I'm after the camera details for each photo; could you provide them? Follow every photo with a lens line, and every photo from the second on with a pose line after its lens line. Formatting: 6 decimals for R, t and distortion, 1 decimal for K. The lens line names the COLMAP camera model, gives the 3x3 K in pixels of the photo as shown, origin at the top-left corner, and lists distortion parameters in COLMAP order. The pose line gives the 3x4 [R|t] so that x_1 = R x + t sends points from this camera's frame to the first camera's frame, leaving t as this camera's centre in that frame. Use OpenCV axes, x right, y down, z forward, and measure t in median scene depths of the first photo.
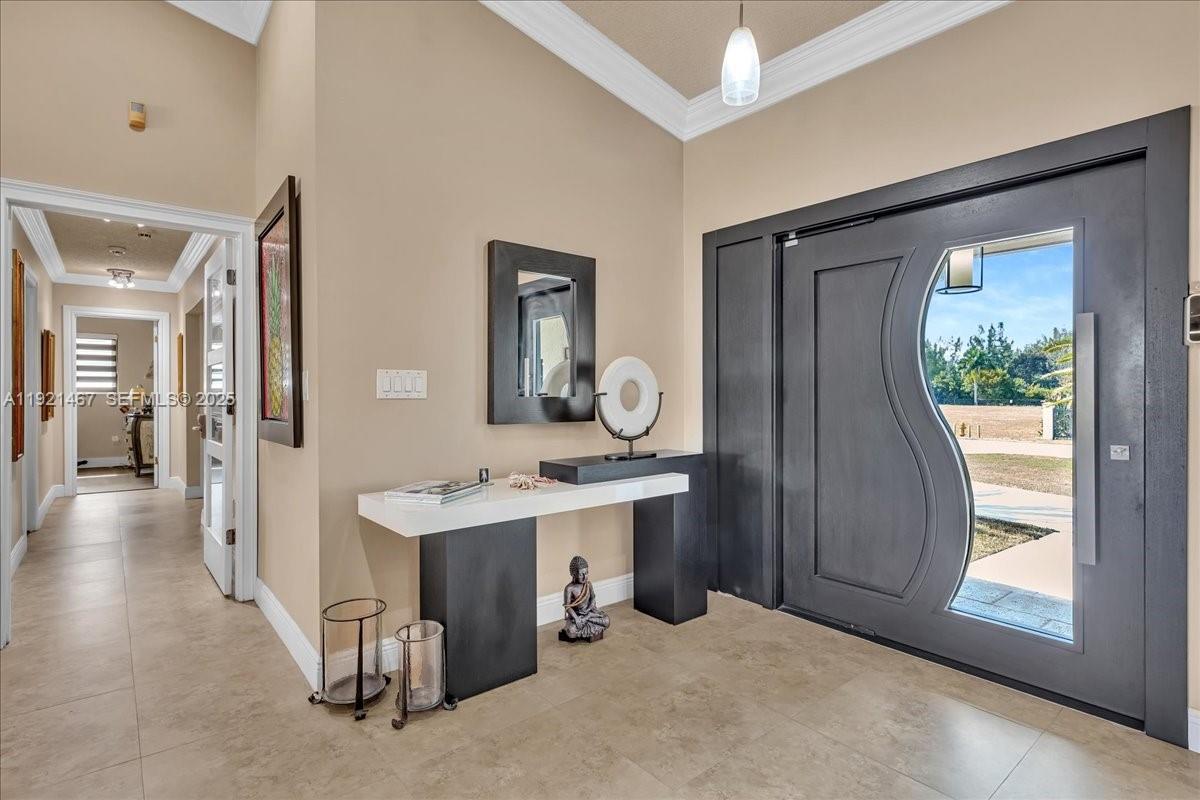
lens RADIAL K [[607.6, 0, 600.0], [0, 607.6, 400.0], [0, 0, 1]] dist [0.001408, -0.000384]
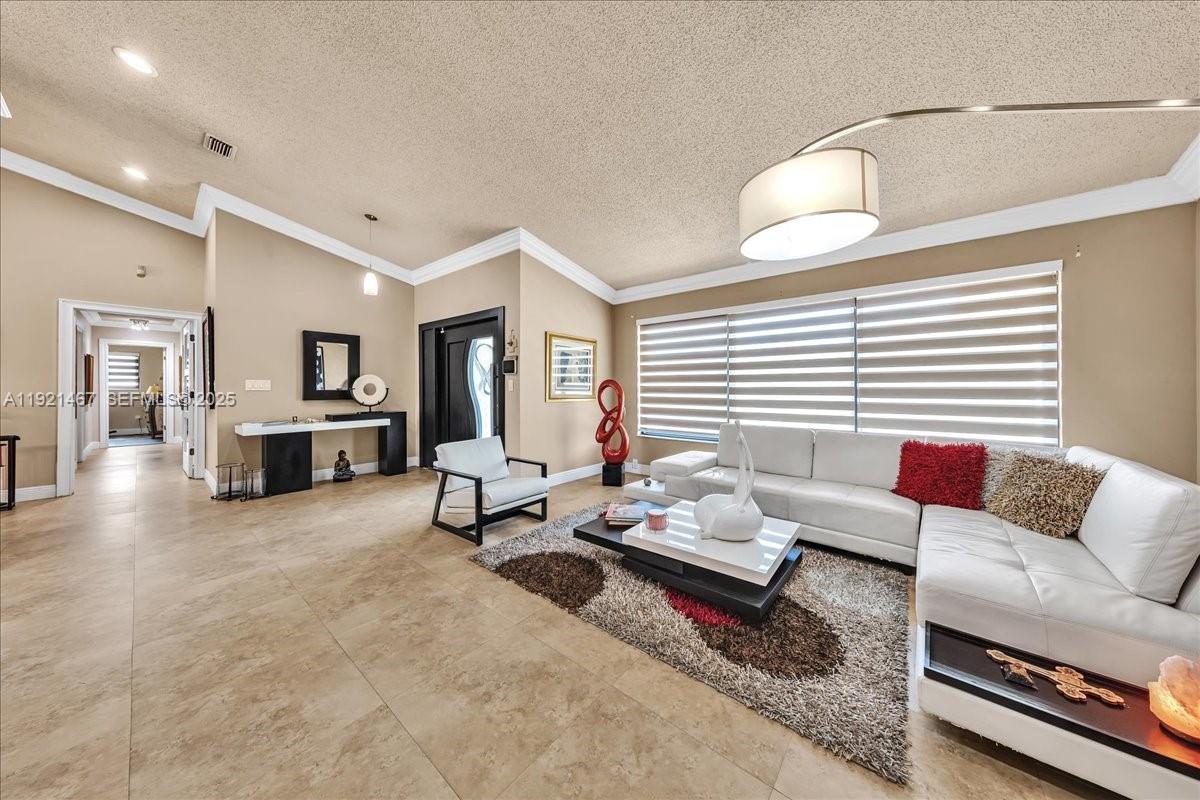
lens RADIAL K [[387.1, 0, 605.4], [0, 387.1, 391.7], [0, 0, 1]] dist [-0.000139, 0.000080]
pose [[0.980310, -0.002146, 0.197453, 0.581917], [0.003360, 0.999977, -0.005813, 0.012706], [-0.197436, 0.006362, 0.980295, -0.678211]]
